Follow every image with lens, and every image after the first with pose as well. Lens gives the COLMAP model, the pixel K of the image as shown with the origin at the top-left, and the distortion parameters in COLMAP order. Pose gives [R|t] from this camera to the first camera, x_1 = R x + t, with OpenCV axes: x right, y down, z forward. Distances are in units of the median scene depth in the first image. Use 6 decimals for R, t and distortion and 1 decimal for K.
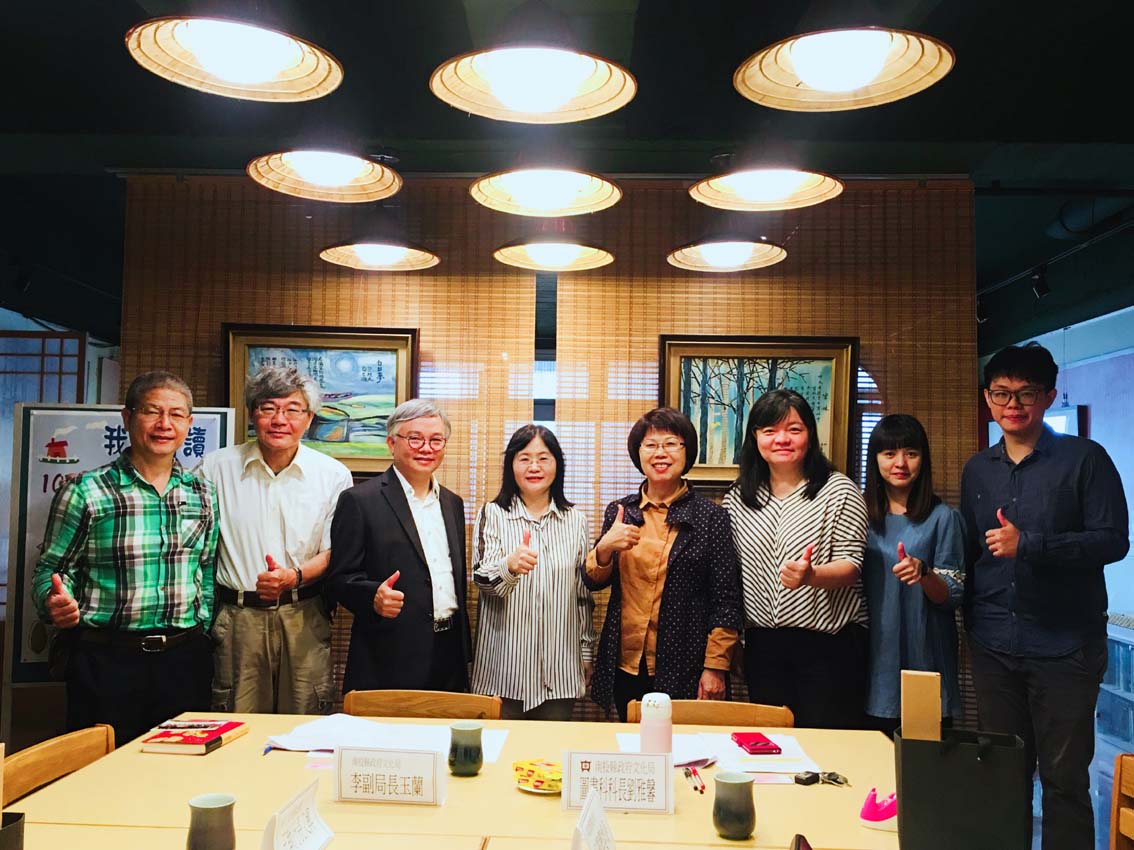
lens RADIAL K [[1085.2, 0, 567.0], [0, 1085.2, 425.0], [0, 0, 1]] dist [0.111838, -0.008663]
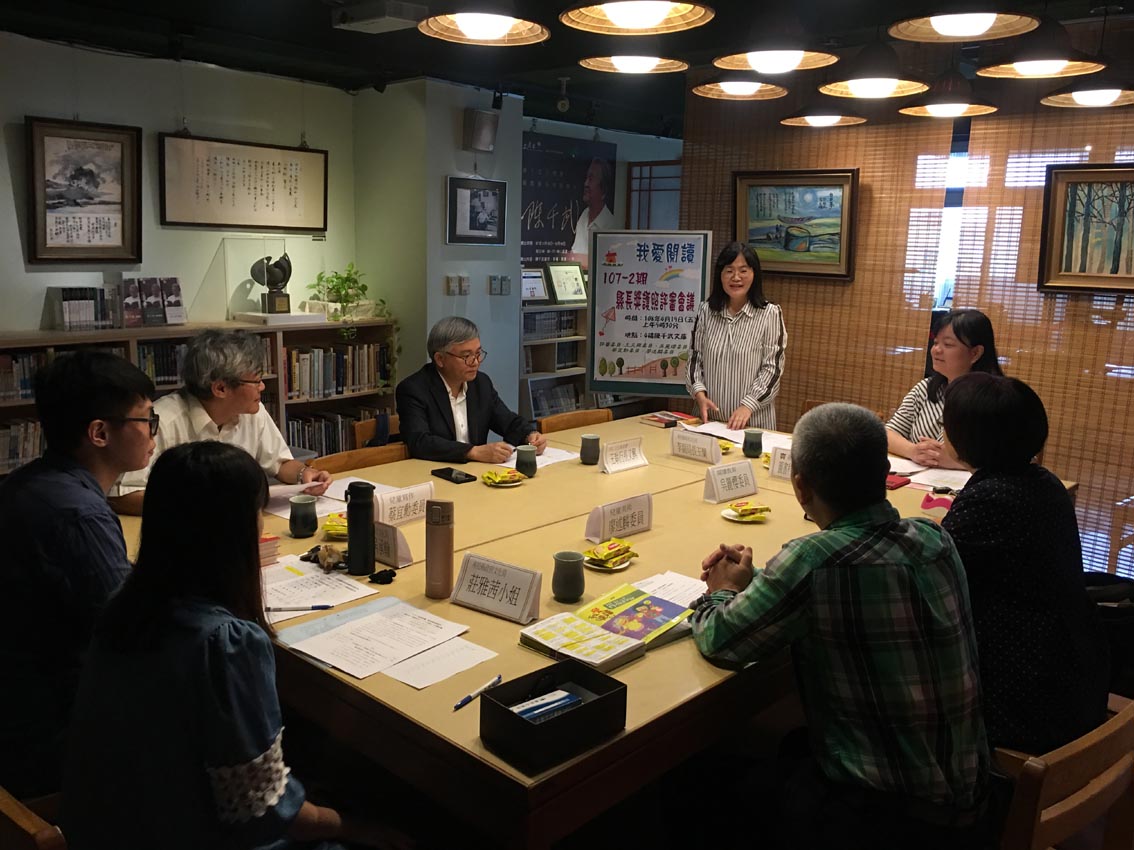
lens RADIAL K [[947.3, 0, 567.0], [0, 947.3, 425.0], [0, 0, 1]] dist [0.004125, -0.005842]
pose [[0.776047, 0.120850, -0.618988, 0.352022], [0.010912, 0.978749, 0.204770, -0.021178], [0.630581, -0.165666, 0.758236, -0.174576]]
